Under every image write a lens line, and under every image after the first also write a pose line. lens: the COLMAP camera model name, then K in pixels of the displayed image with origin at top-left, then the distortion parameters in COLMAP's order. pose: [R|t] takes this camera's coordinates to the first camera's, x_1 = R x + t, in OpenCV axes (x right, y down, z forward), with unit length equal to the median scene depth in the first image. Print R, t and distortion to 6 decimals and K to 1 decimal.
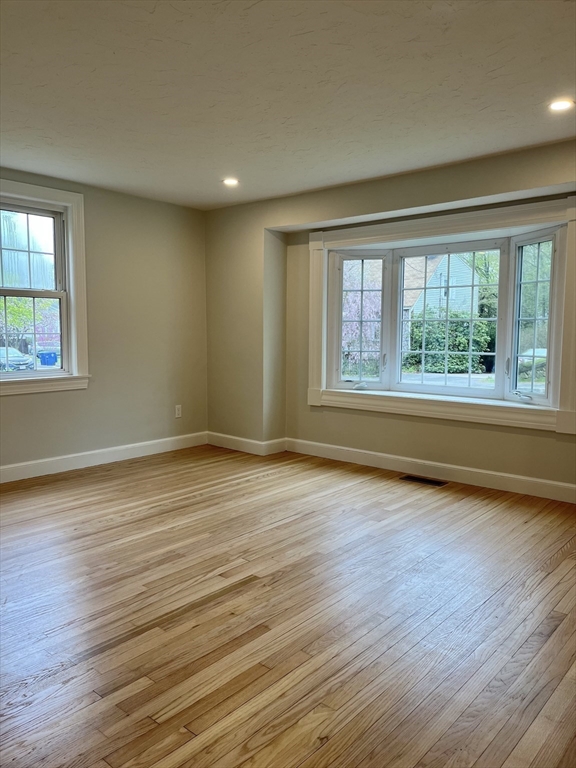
lens RADIAL K [[581.7, 0, 288.0], [0, 581.7, 384.0], [0, 0, 1]] dist [0.058761, -0.077746]
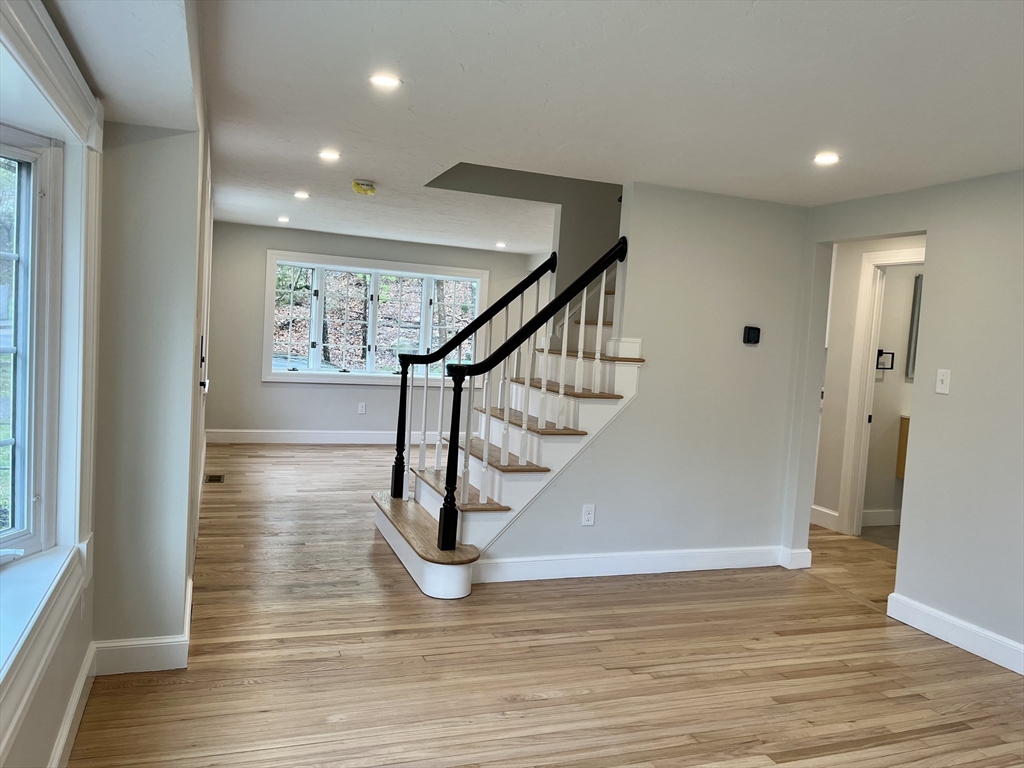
lens RADIAL K [[775.6, 0, 512.0], [0, 775.6, 384.0], [0, 0, 1]] dist [0.058761, -0.077746]
pose [[-0.882073, -0.091601, 0.462121, -0.231249], [-0.023772, 0.988320, 0.150528, -0.346583], [-0.470512, 0.121791, -0.873948, 2.548409]]
